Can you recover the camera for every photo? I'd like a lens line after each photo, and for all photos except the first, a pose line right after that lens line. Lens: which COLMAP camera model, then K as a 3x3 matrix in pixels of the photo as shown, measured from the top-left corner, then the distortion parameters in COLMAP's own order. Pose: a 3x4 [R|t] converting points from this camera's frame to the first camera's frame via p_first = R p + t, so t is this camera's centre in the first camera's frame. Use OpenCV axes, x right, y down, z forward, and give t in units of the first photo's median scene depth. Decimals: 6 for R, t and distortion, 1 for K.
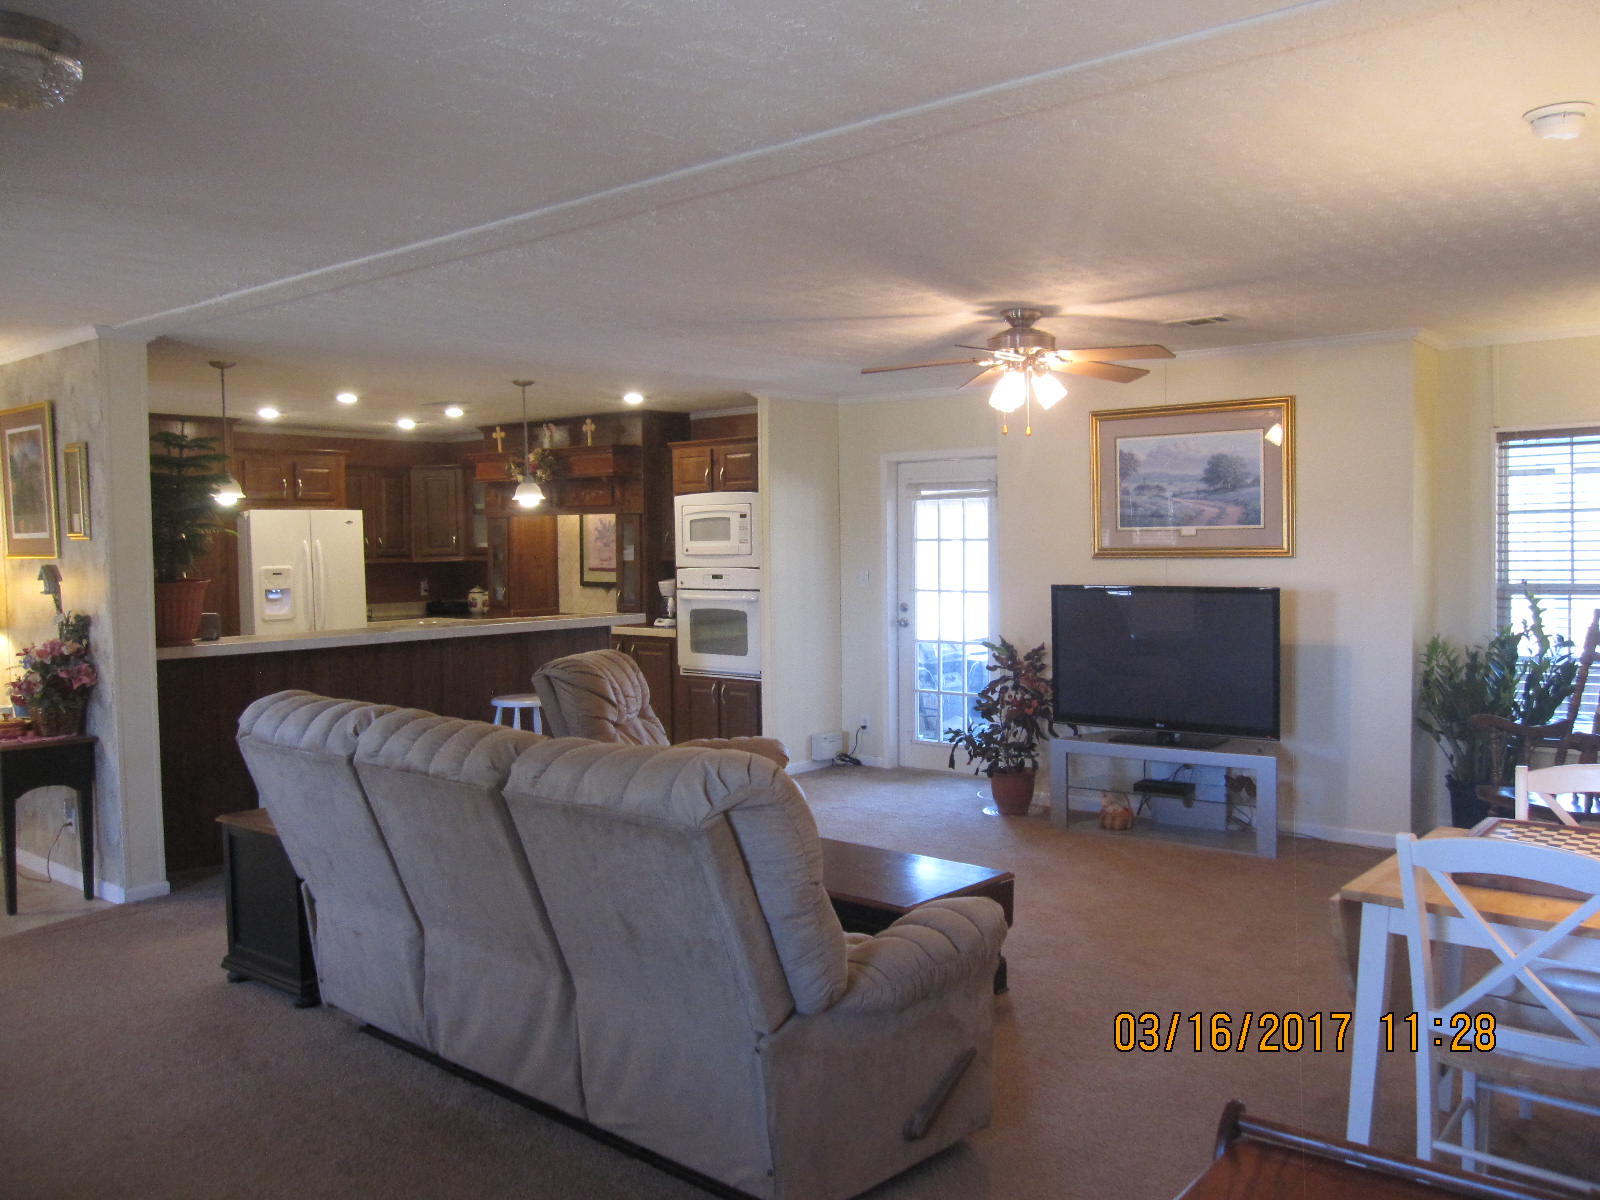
lens RADIAL K [[1320.2, 0, 802.8], [0, 1320.2, 599.2], [0, 0, 1]] dist [-0.073933, 0.039430]
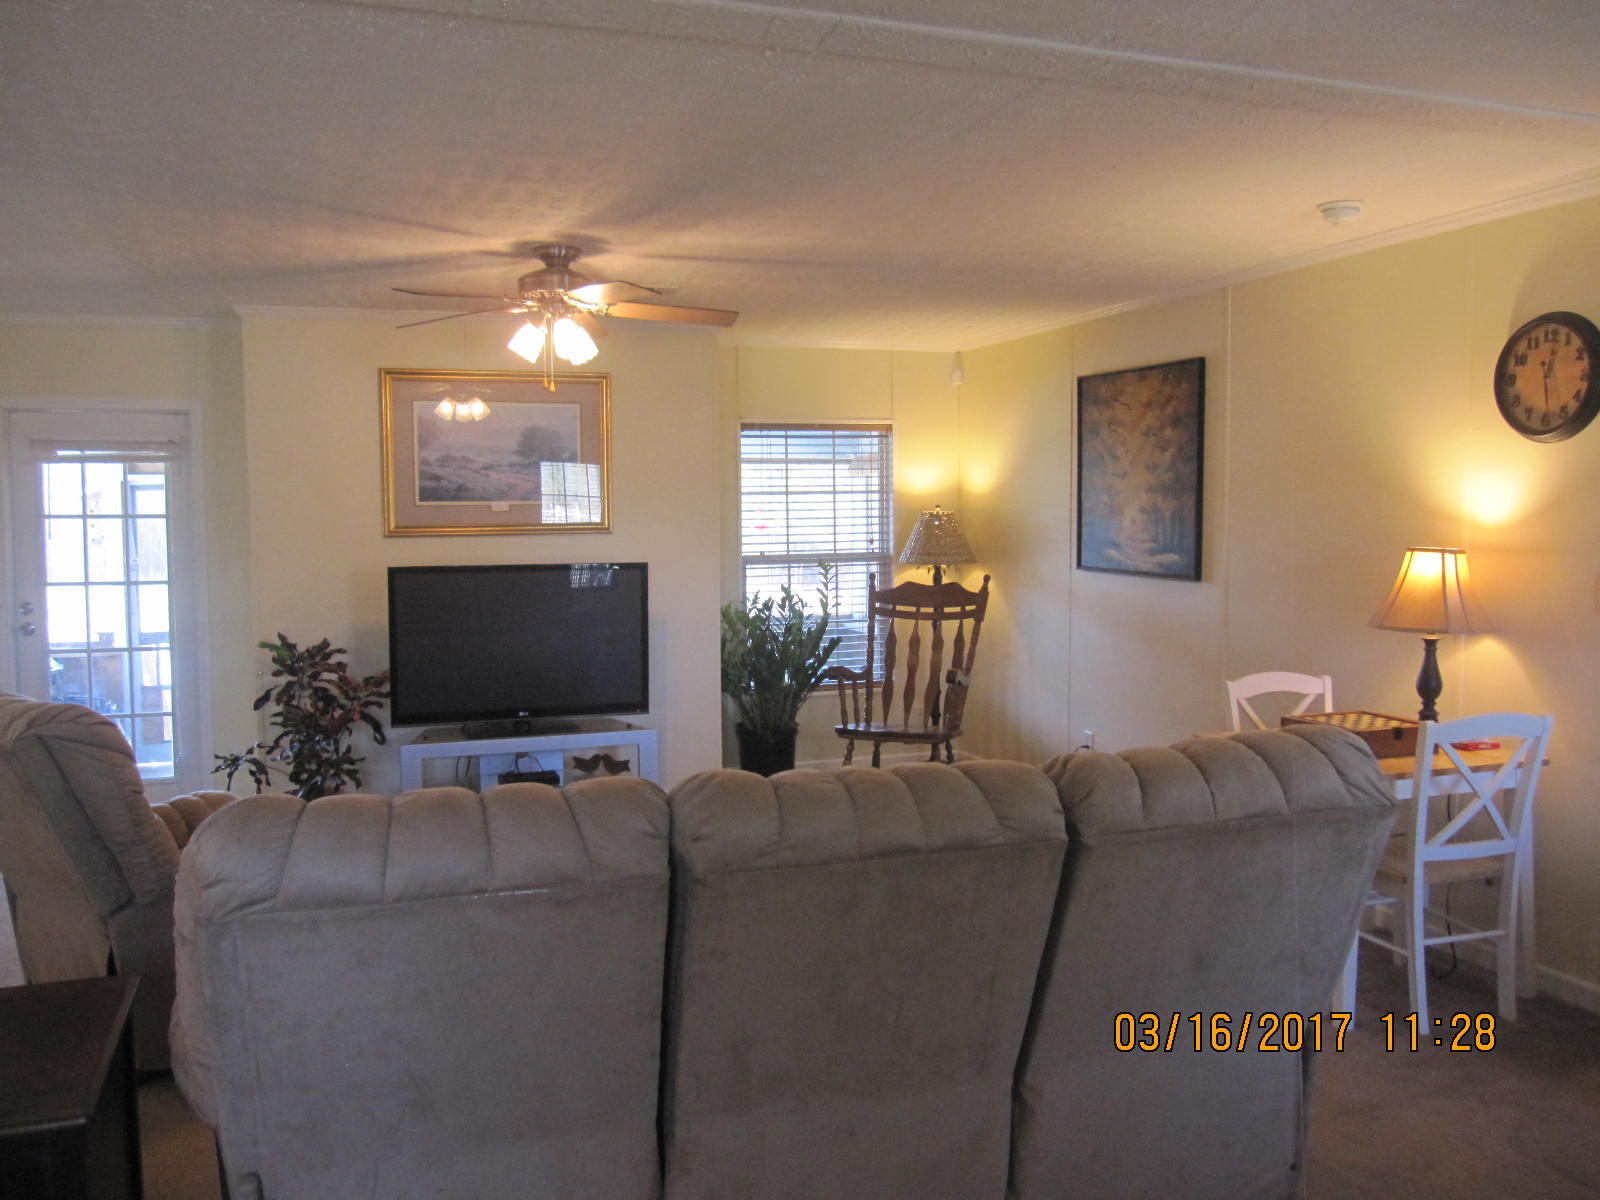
lens RADIAL K [[1320.2, 0, 798.1], [0, 1320.2, 603.3], [0, 0, 1]] dist [-0.073933, 0.039430]
pose [[0.516491, -0.045360, 0.855090, -0.315468], [0.035986, 0.998864, 0.031250, -0.003341], [-0.855536, 0.014630, 0.517537, 0.257815]]
